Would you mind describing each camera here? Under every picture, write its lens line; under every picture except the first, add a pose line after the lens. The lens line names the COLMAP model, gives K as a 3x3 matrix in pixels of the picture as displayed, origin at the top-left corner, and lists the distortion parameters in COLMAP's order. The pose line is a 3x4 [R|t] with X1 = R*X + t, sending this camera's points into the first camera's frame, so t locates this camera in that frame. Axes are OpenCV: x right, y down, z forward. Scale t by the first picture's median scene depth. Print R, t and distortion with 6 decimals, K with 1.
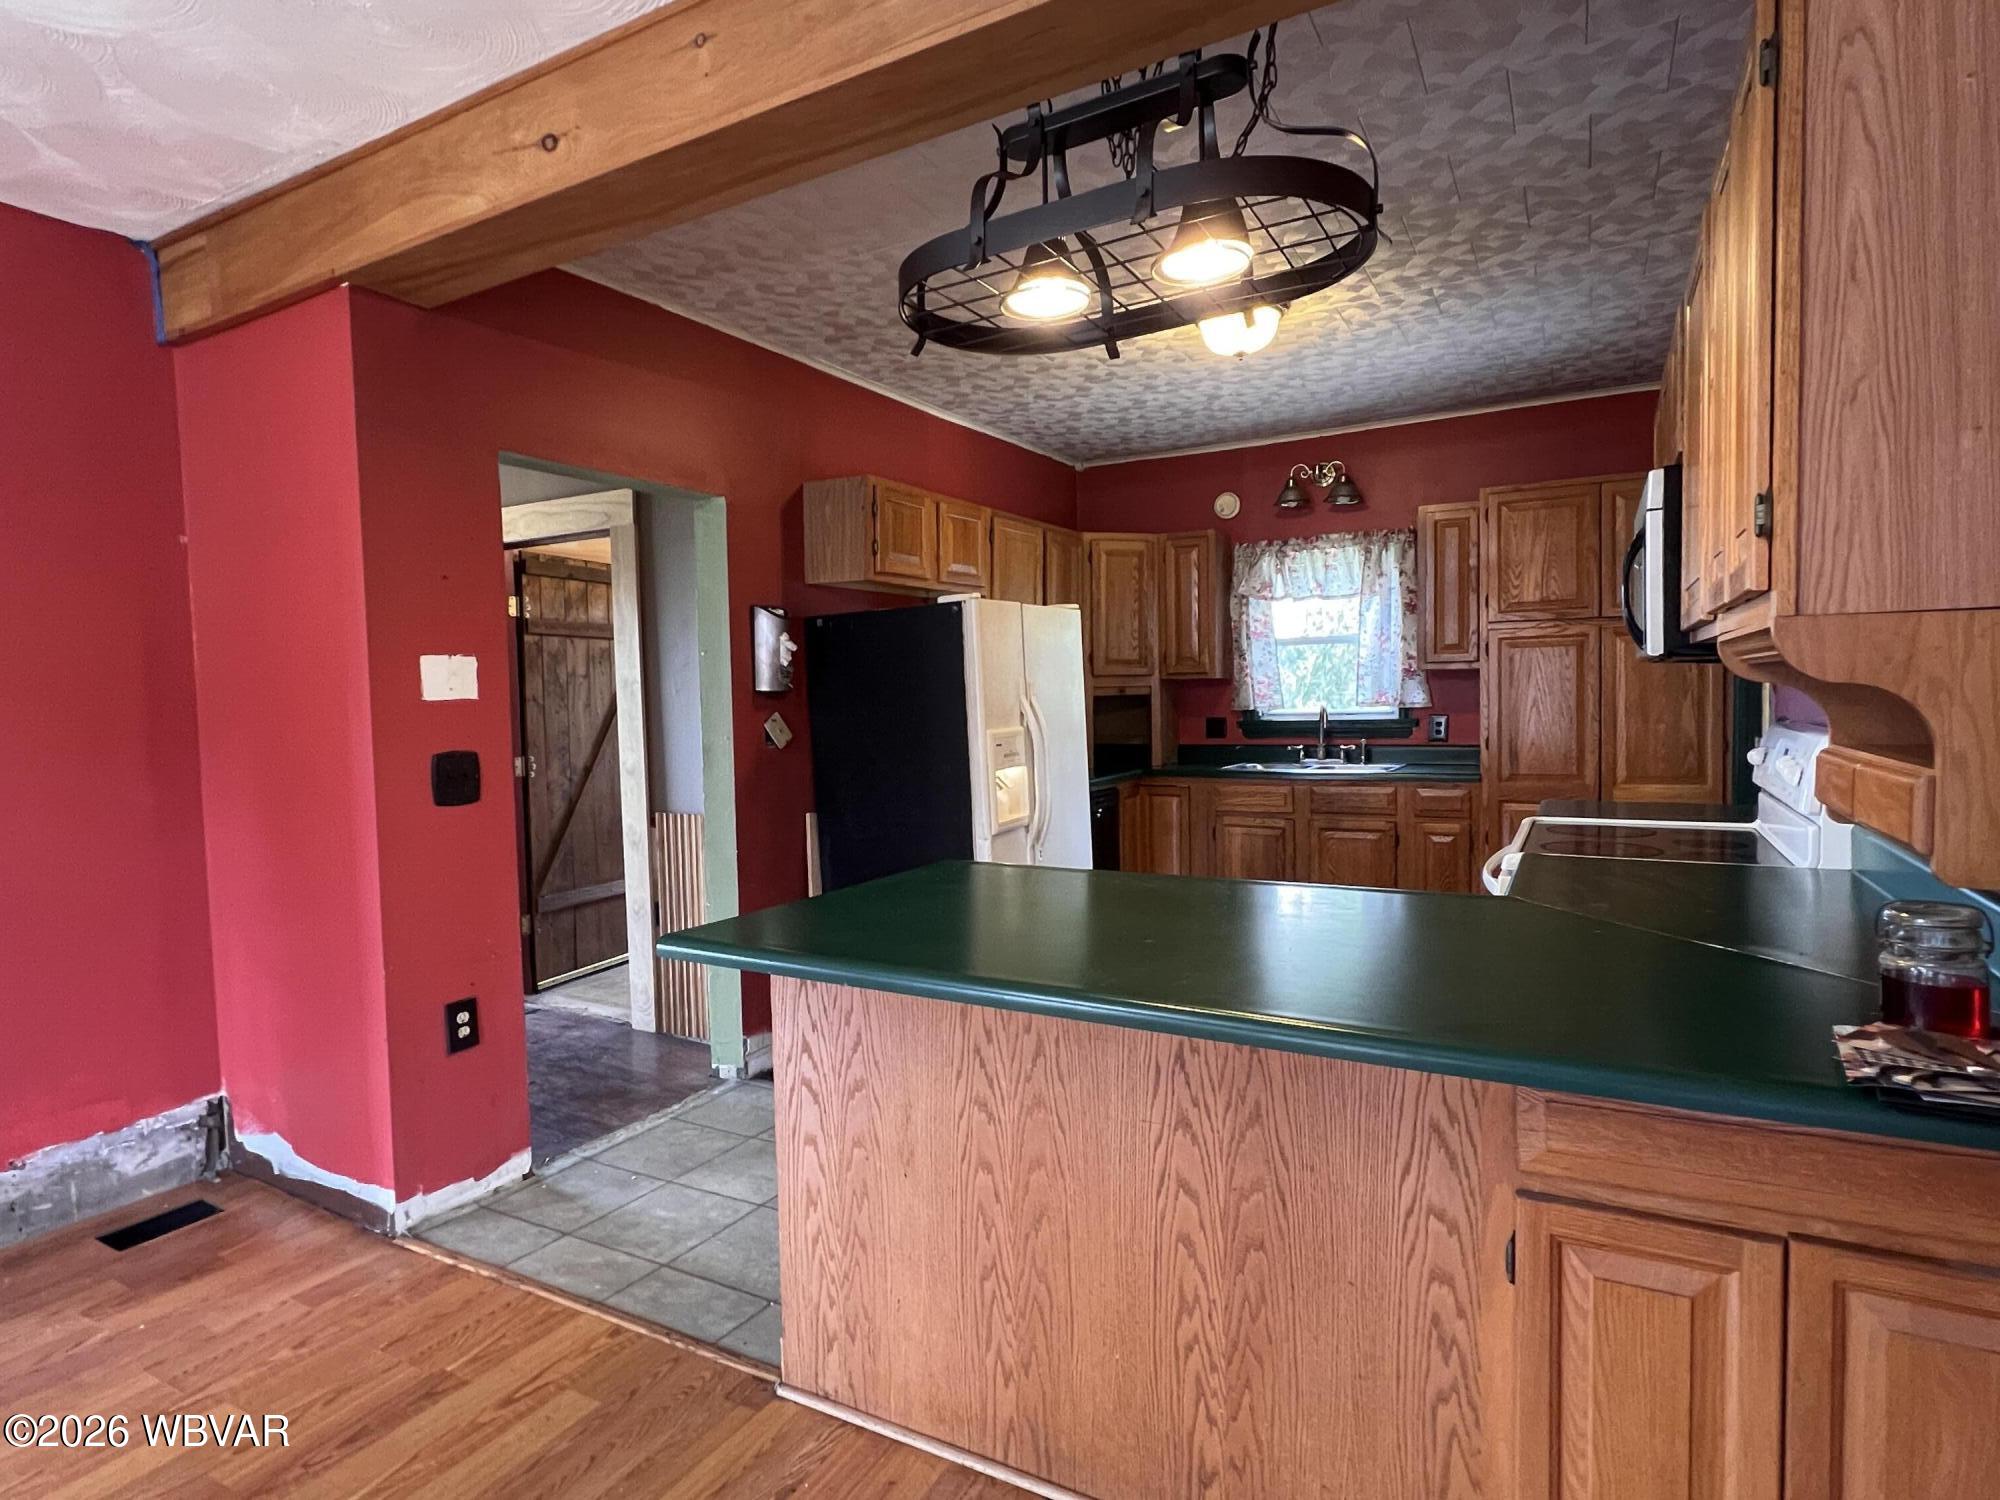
lens RADIAL K [[1052.8, 0, 1000.0], [0, 1052.8, 750.0], [0, 0, 1]] dist [-0.002742, -0.000037]
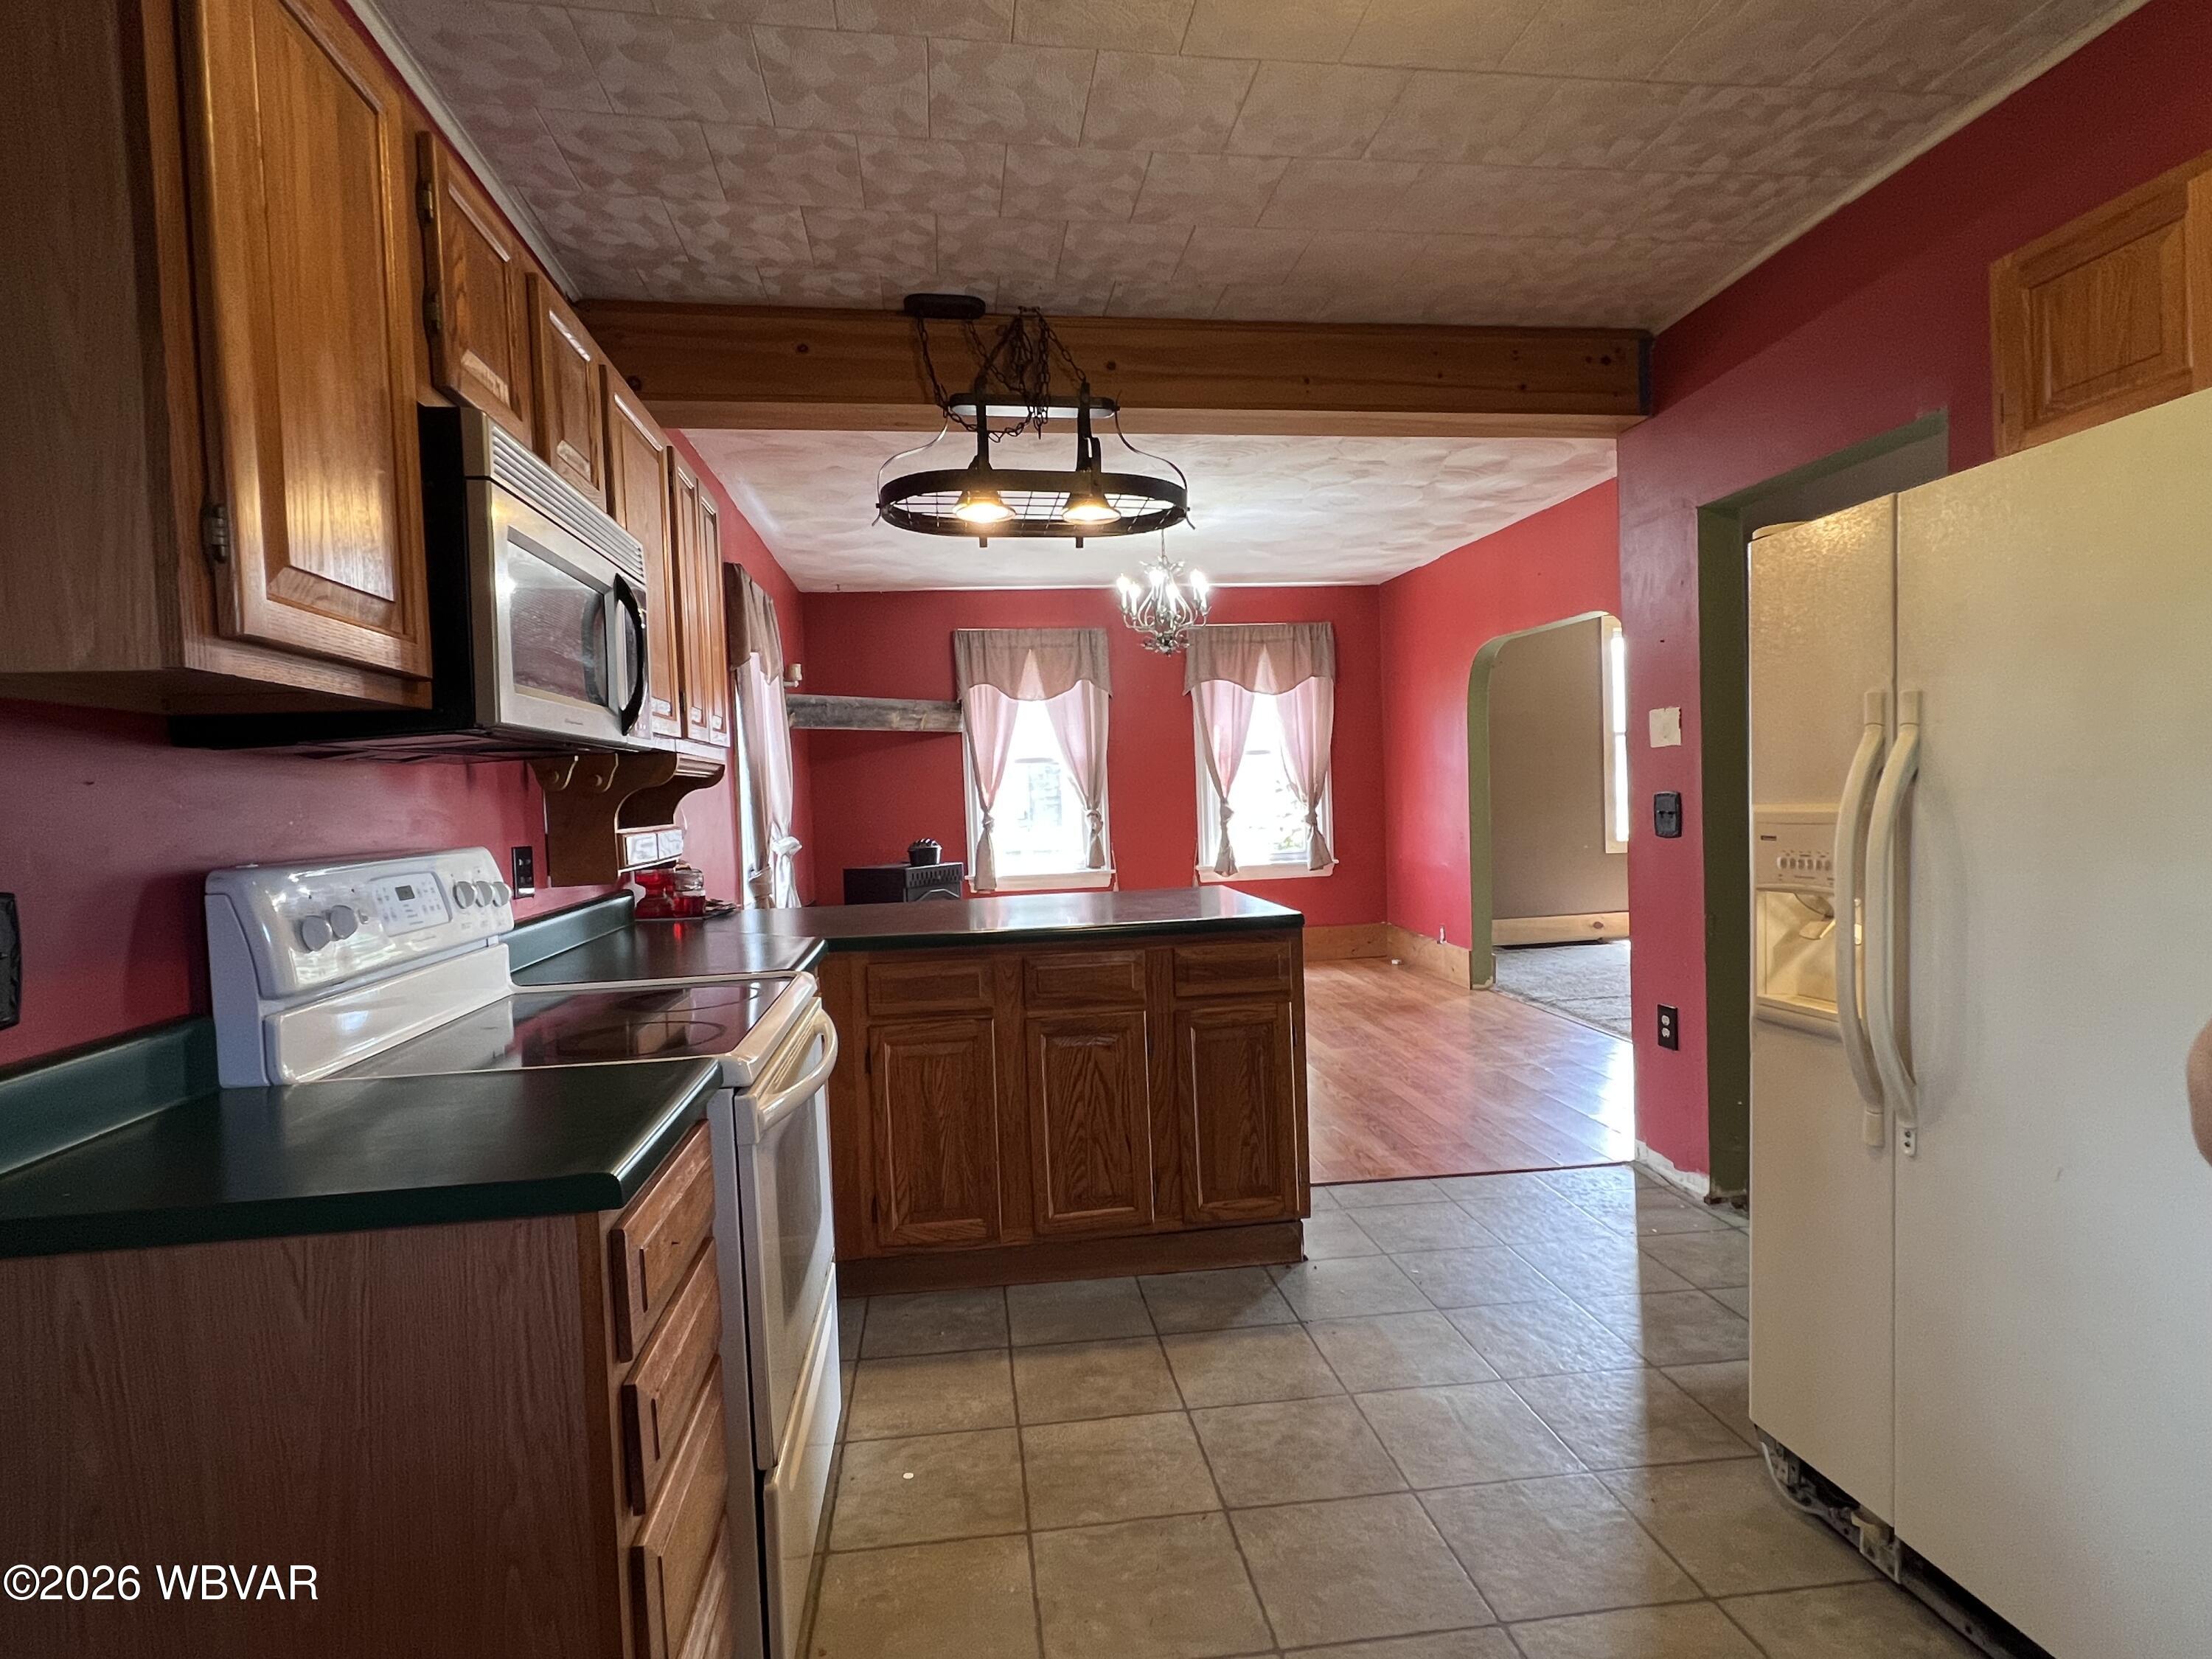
lens RADIAL K [[1135.8, 0, 1106.0], [0, 1135.8, 829.5], [0, 0, 1]] dist [0.000582, 0.000062]
pose [[-0.804340, 0.069507, -0.590089, 0.894815], [0.021347, 0.995873, 0.088206, -0.100483], [0.593785, 0.058351, -0.802505, 2.038857]]
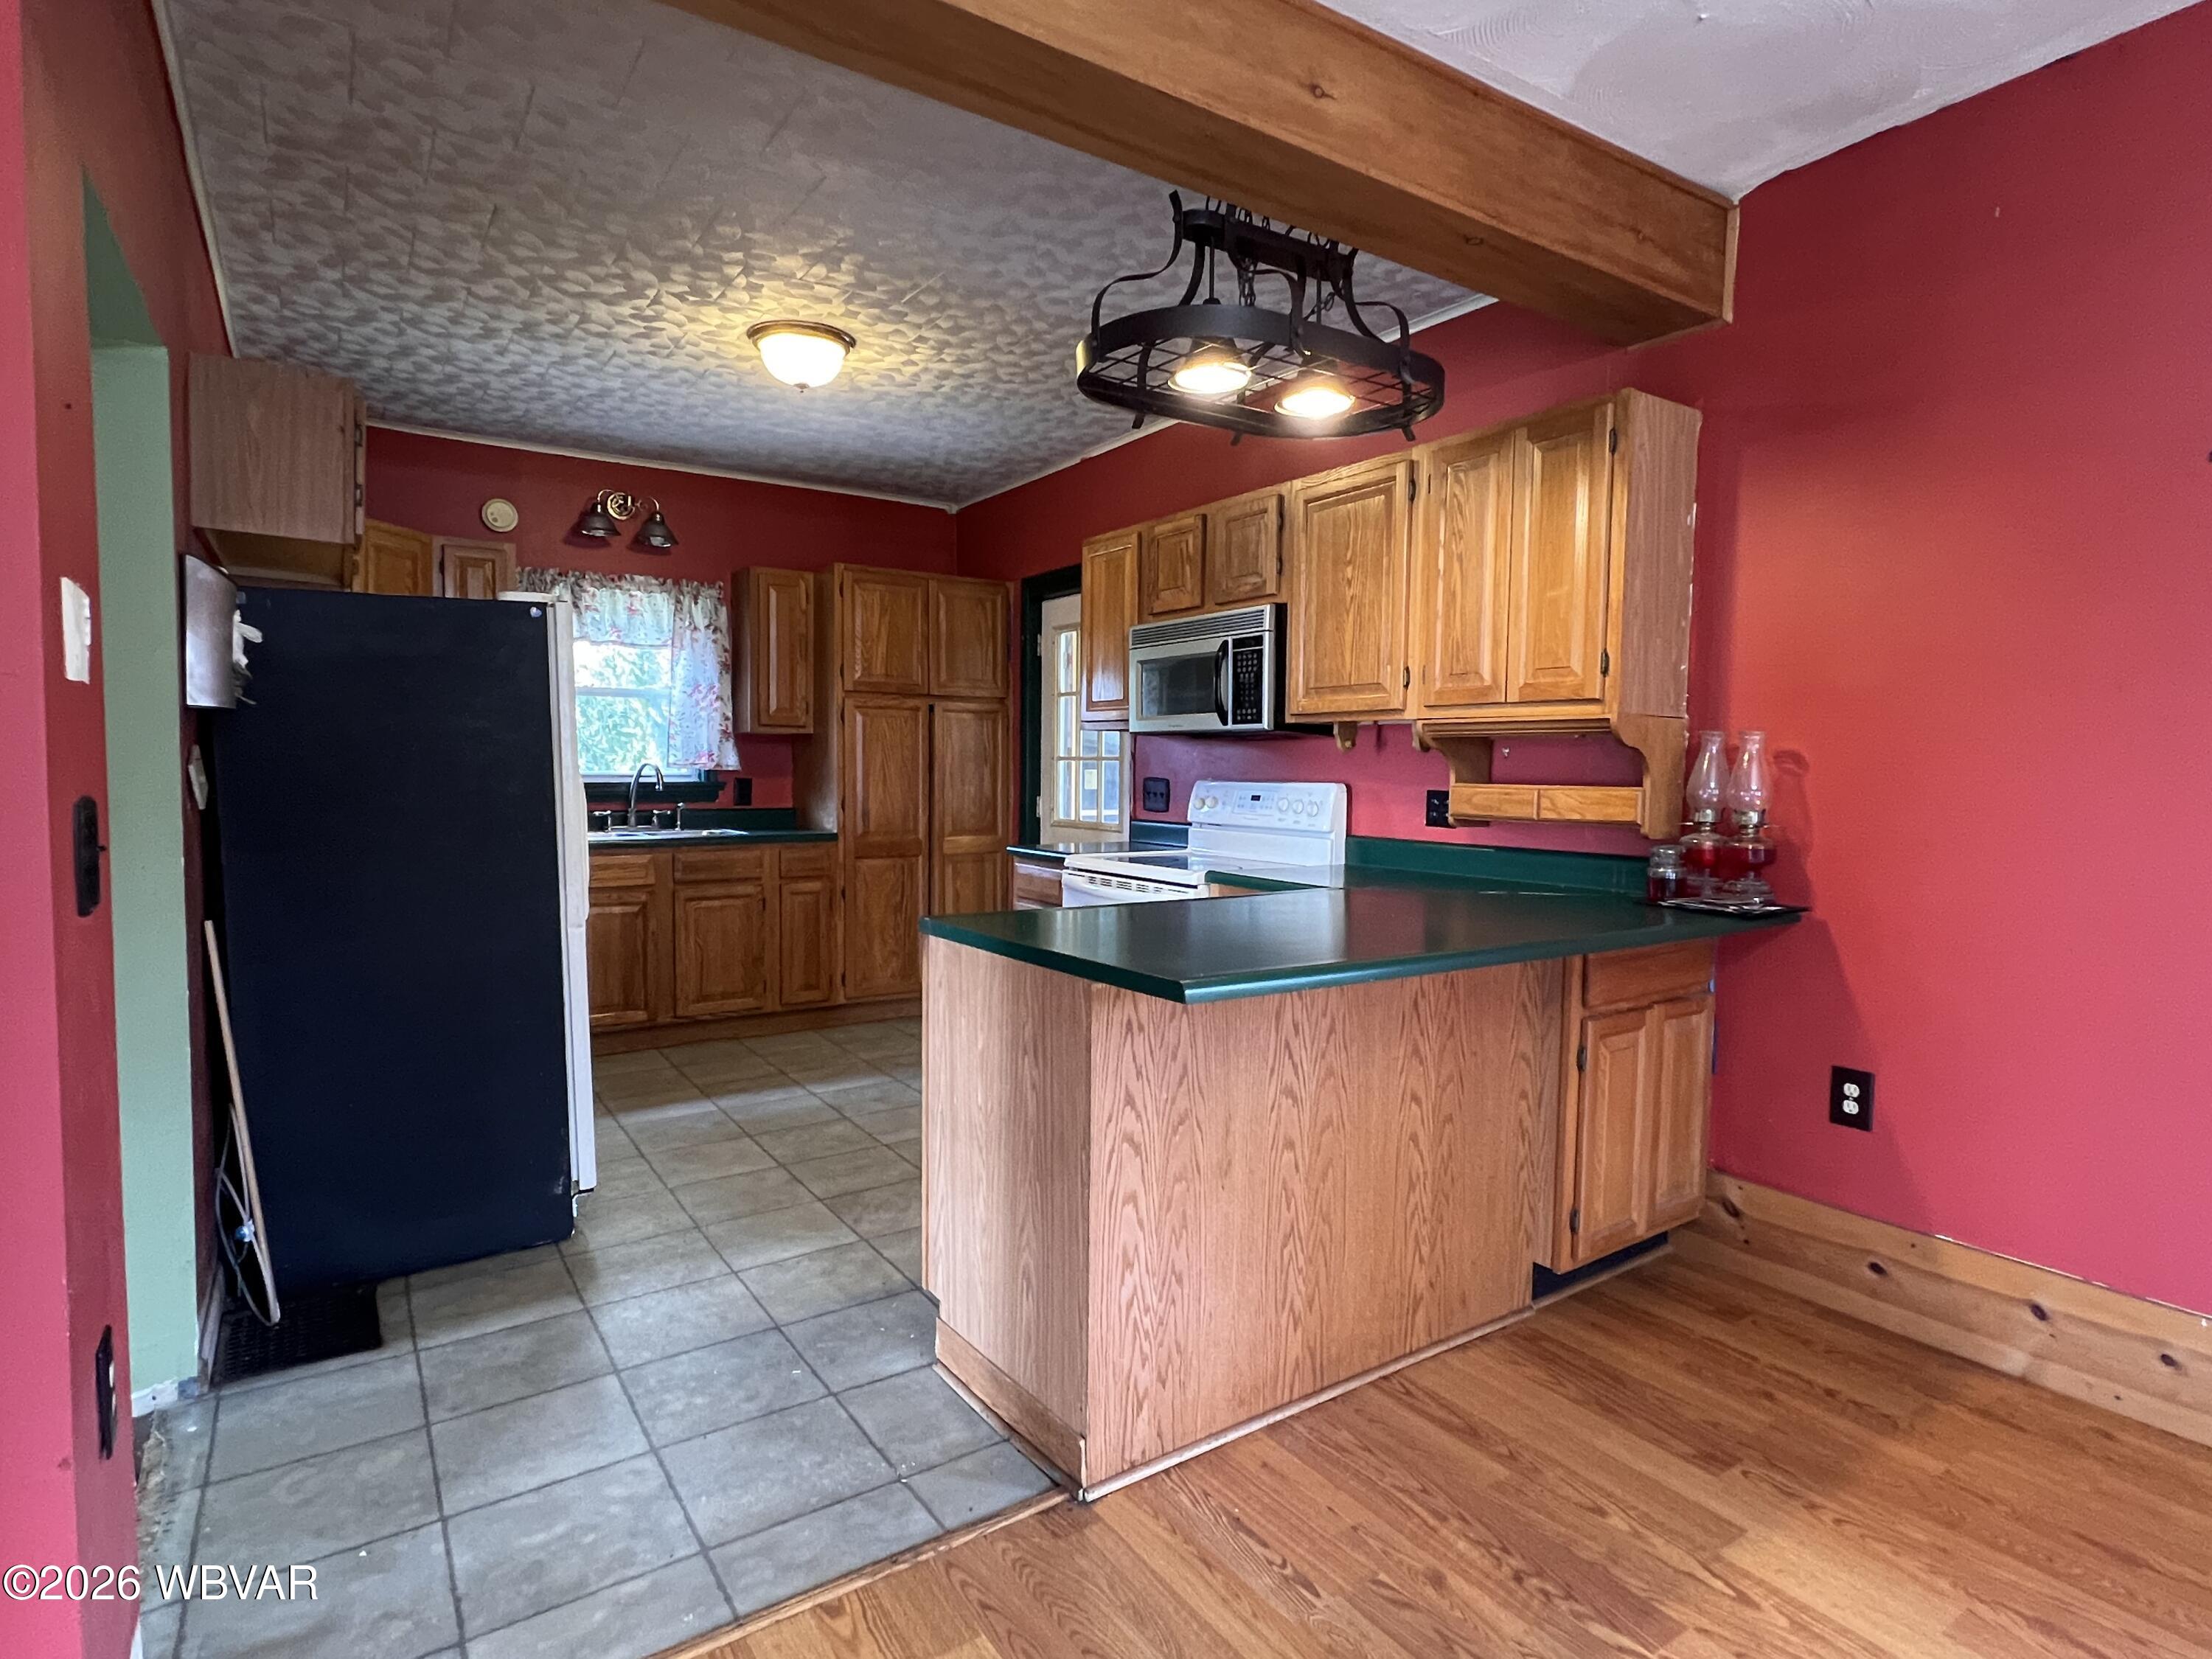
lens RADIAL K [[1163.4, 0, 1112.1], [0, 1163.4, 837.8], [0, 0, 1]] dist [-0.002404, -0.000779]
pose [[0.450742, -0.028988, 0.892184, -0.953431], [0.026788, 0.999462, 0.018940, 0.026185], [-0.892252, 0.015363, 0.451276, 0.469122]]
